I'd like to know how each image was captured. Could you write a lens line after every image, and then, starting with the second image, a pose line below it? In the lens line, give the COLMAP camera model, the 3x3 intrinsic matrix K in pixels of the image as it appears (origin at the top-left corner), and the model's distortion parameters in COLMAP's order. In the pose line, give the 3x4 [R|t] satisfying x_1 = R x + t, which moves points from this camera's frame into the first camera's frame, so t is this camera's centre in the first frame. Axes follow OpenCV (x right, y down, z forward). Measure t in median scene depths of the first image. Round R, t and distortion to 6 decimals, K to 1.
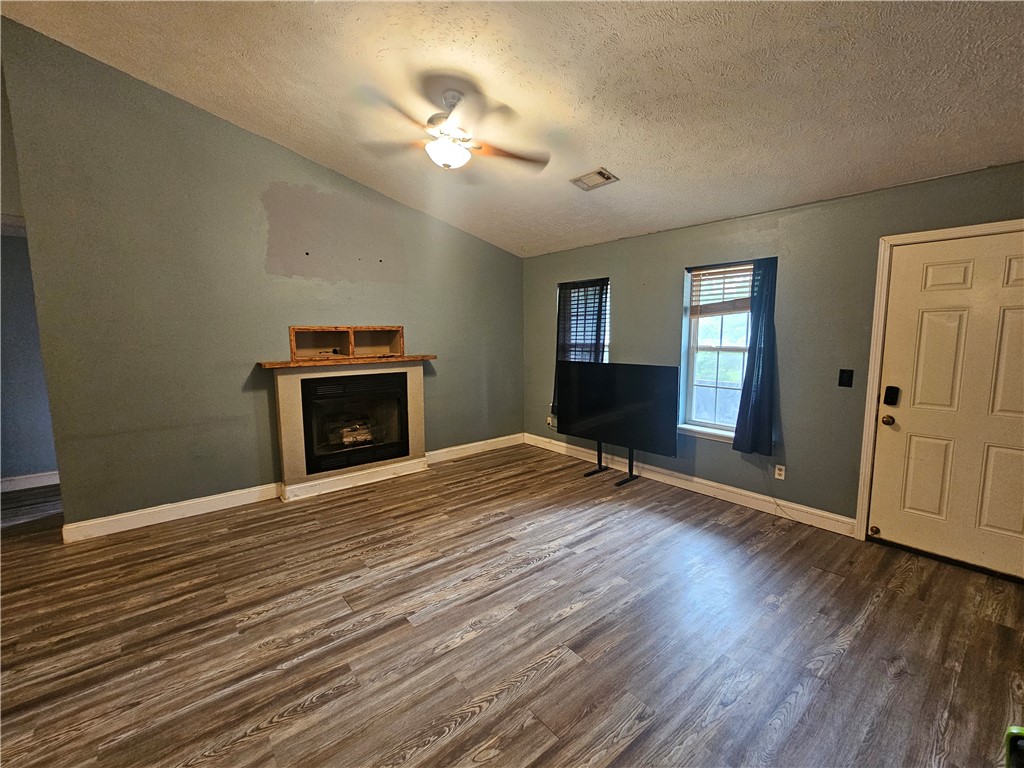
lens RADIAL K [[438.5, 0, 512.0], [0, 438.5, 384.0], [0, 0, 1]] dist [-0.002201, 0.001203]
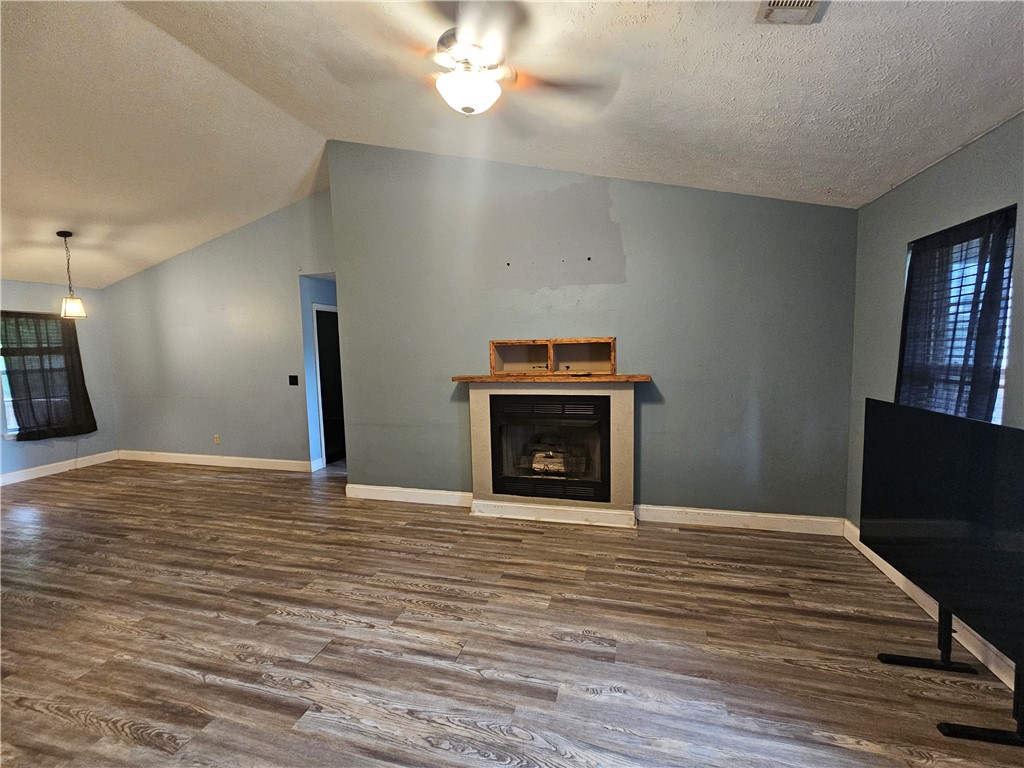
lens RADIAL K [[438.5, 0, 512.0], [0, 438.5, 384.0], [0, 0, 1]] dist [-0.002201, 0.001203]
pose [[0.578320, 0.063819, -0.813310, 0.347307], [-0.079413, 0.996605, 0.021734, -0.061176], [0.811936, 0.052018, 0.581424, 0.483946]]
